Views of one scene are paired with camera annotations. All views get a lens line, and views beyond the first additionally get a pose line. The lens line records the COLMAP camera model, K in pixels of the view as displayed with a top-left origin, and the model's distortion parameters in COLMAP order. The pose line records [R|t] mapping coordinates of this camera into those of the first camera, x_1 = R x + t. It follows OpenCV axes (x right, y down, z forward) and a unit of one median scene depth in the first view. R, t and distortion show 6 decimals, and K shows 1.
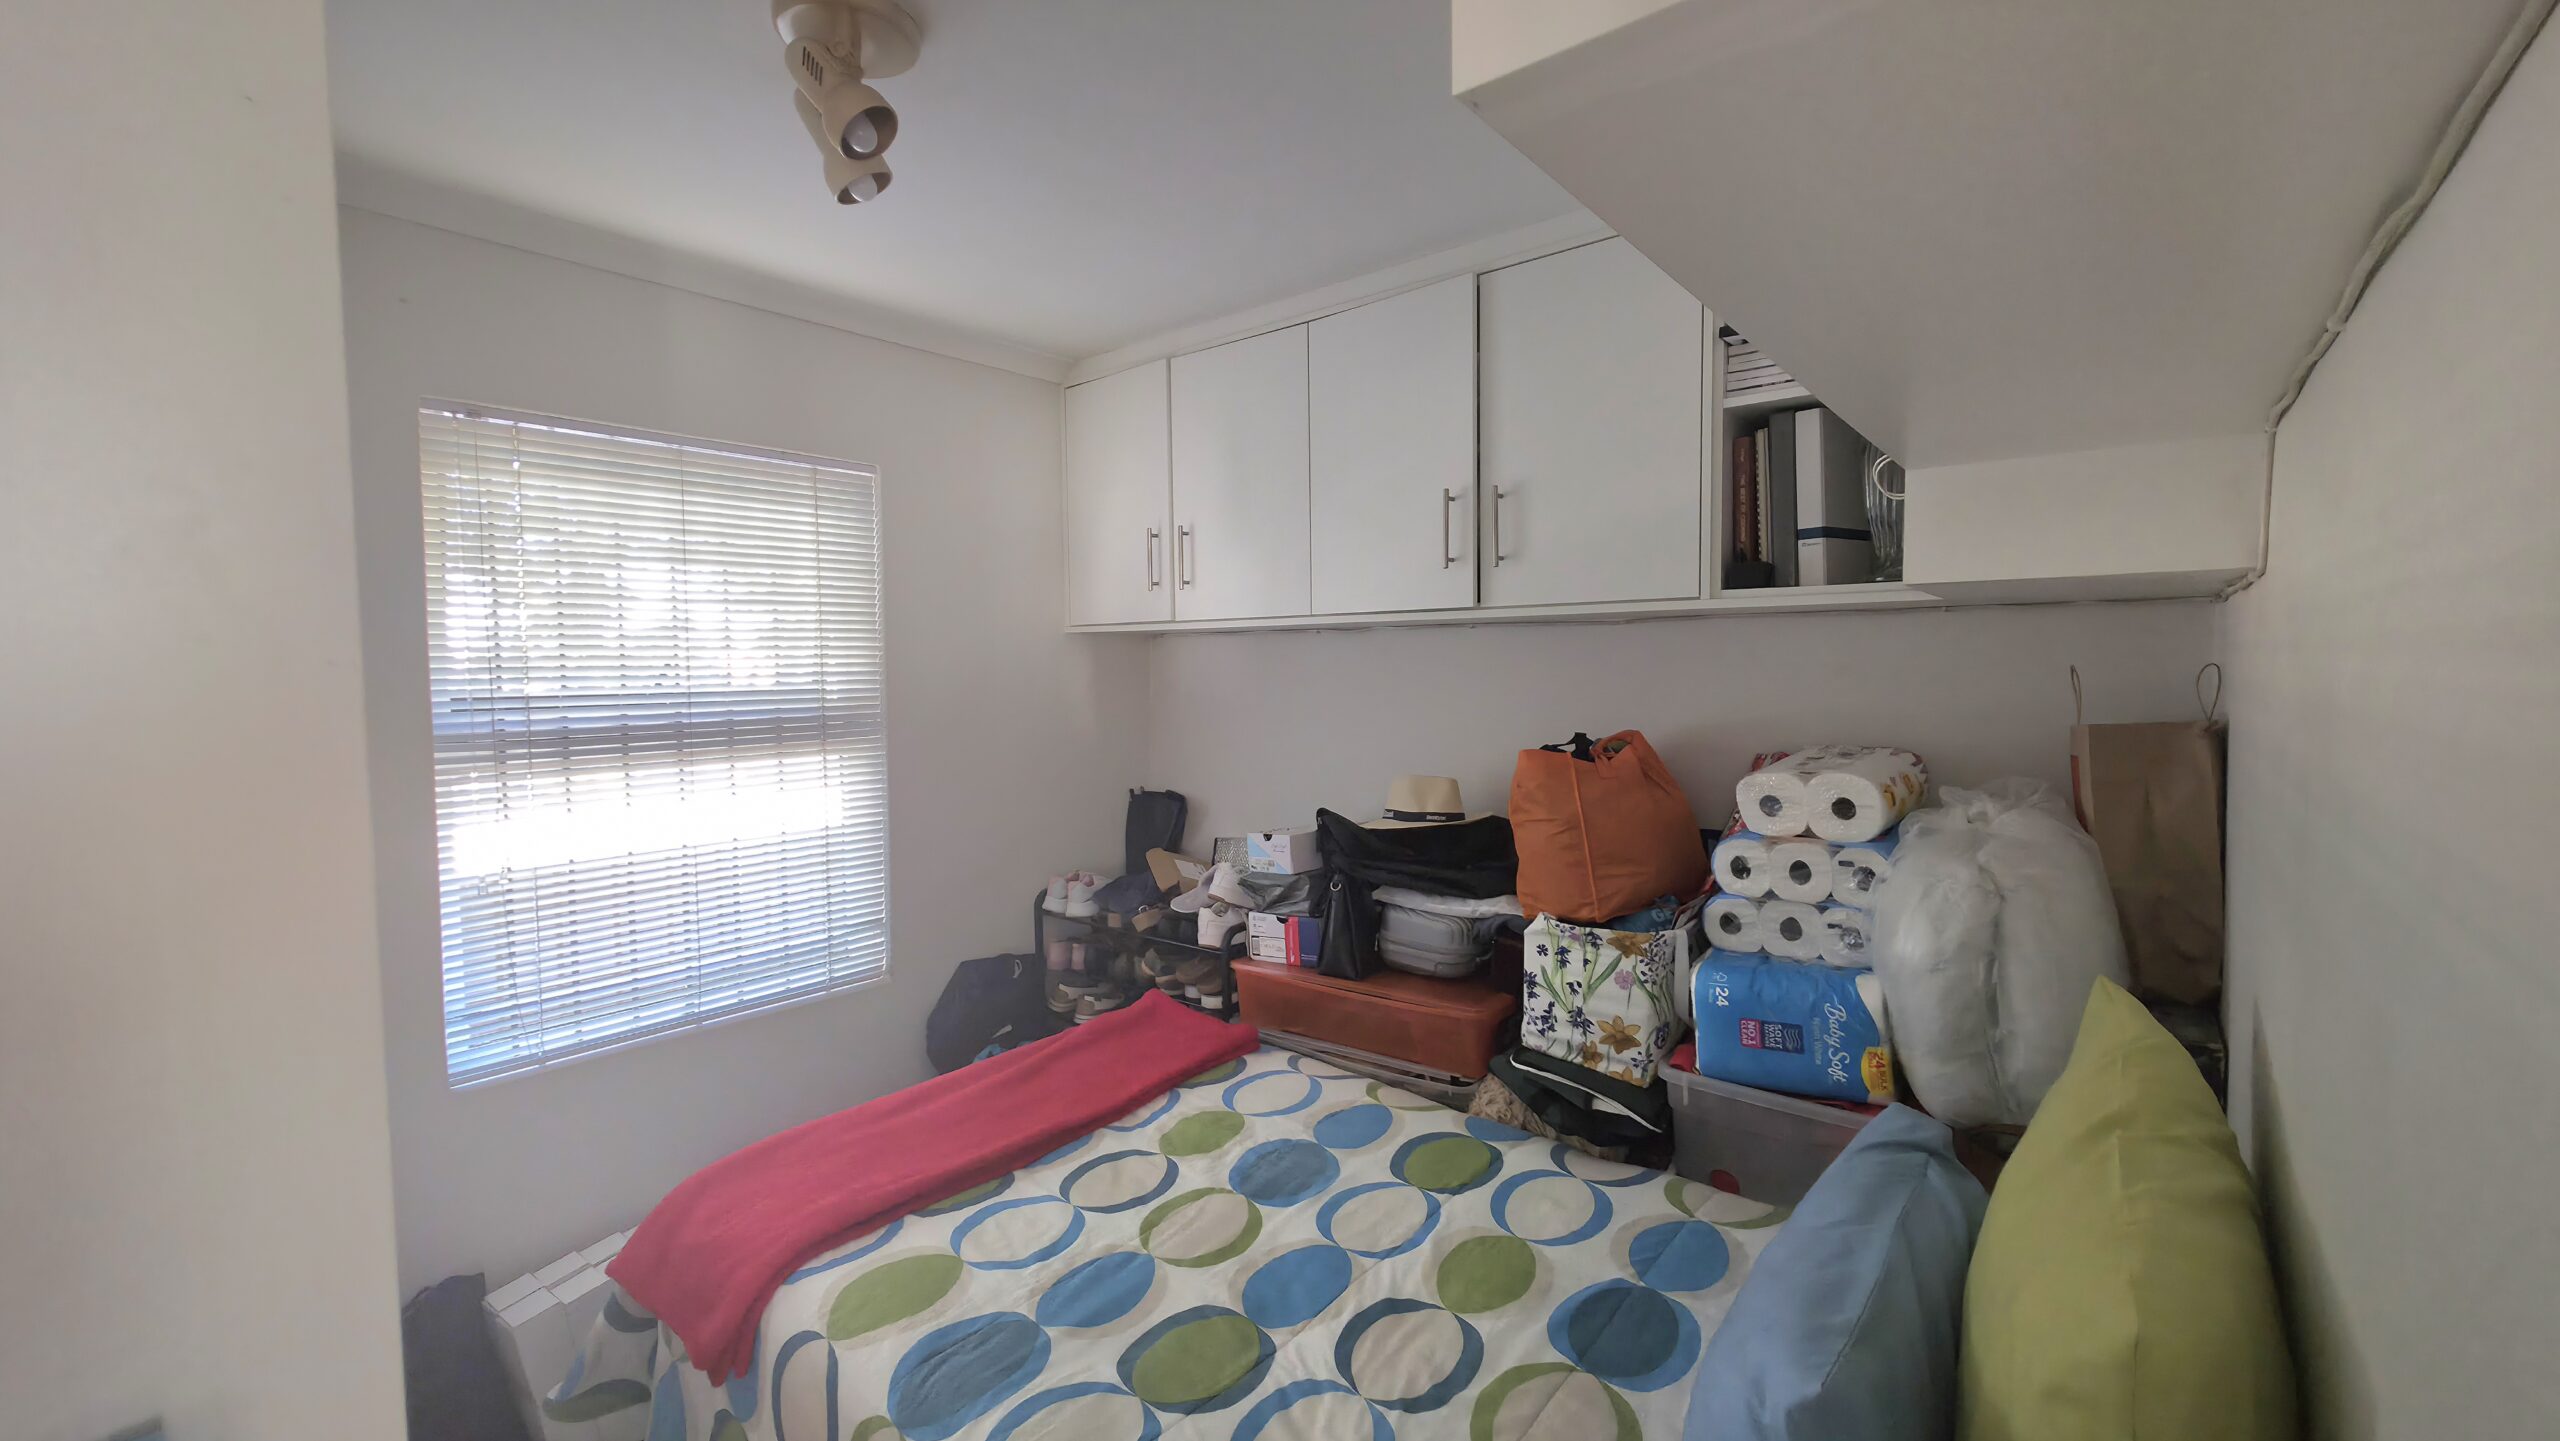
lens RADIAL K [[1024.5, 0, 1281.3], [0, 1024.5, 714.6], [0, 0, 1]] dist [0.001108, -0.000813]
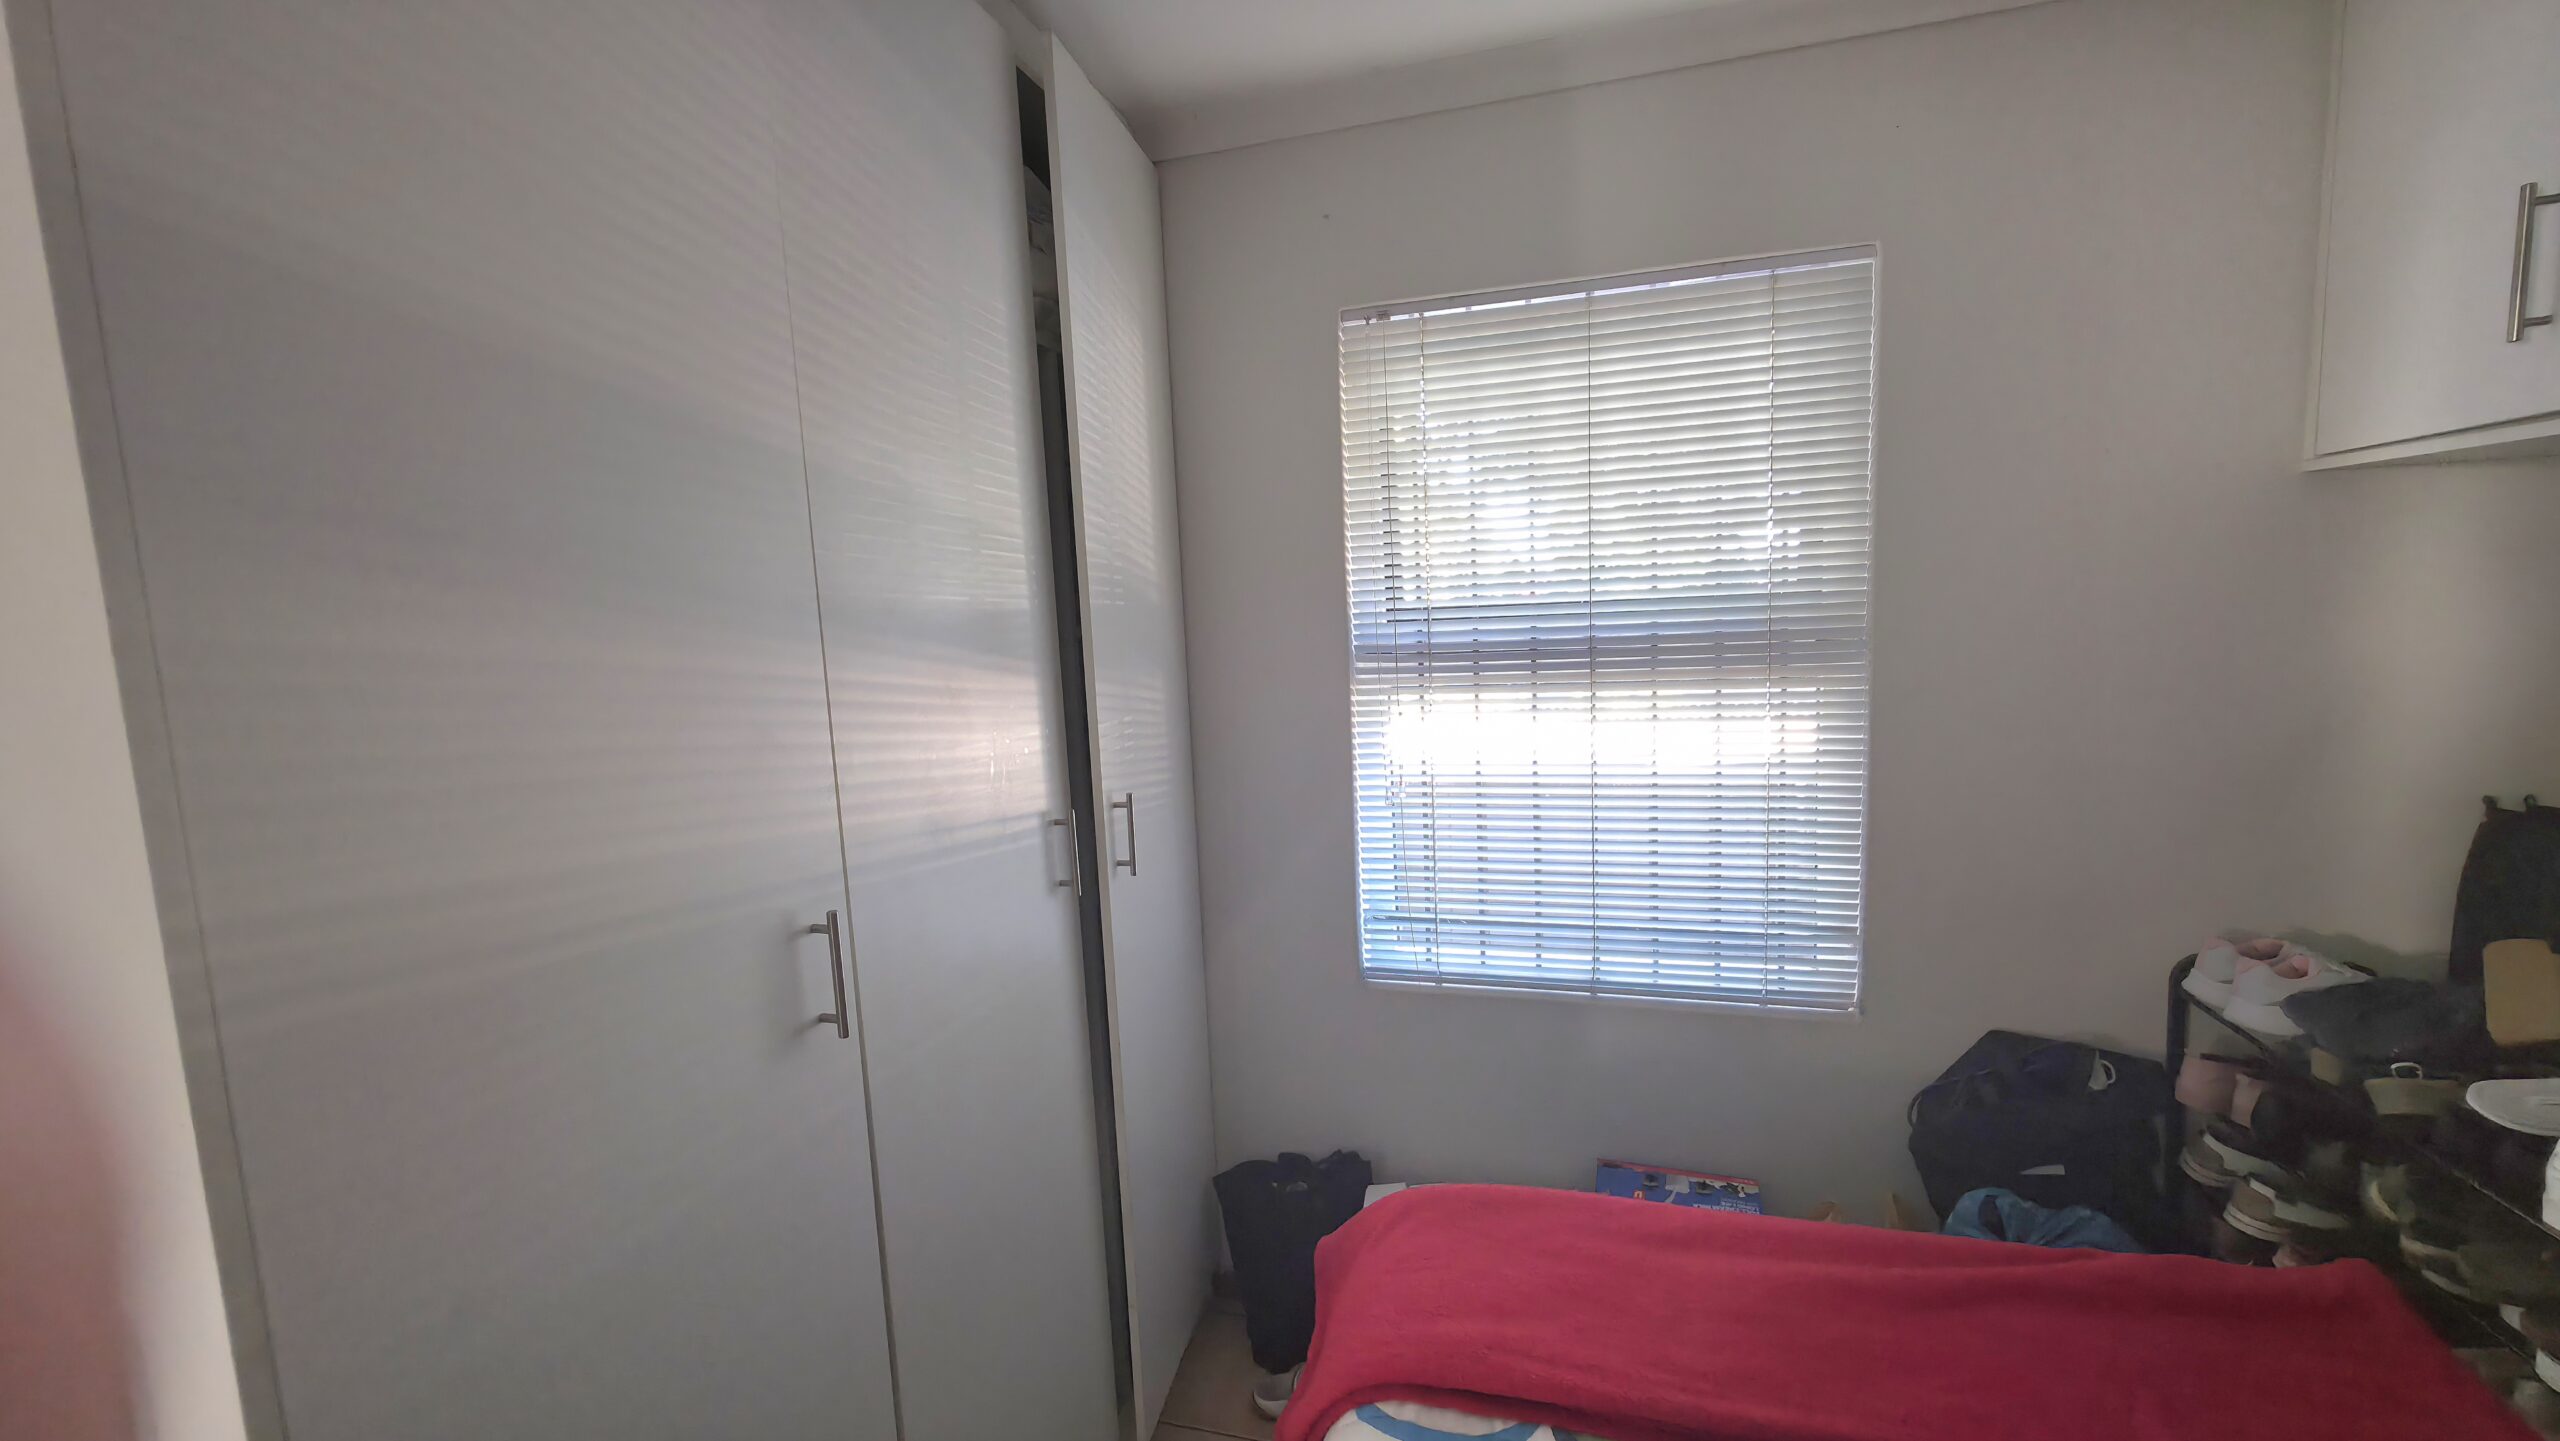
lens RADIAL K [[1024.5, 0, 1281.2], [0, 1024.5, 712.0], [0, 0, 1]] dist [0.001108, -0.000813]
pose [[0.395256, 0.094000, -0.913748, 0.072330], [-0.004288, 0.994928, 0.100497, -0.012524], [0.918561, -0.035804, 0.393655, 0.388288]]
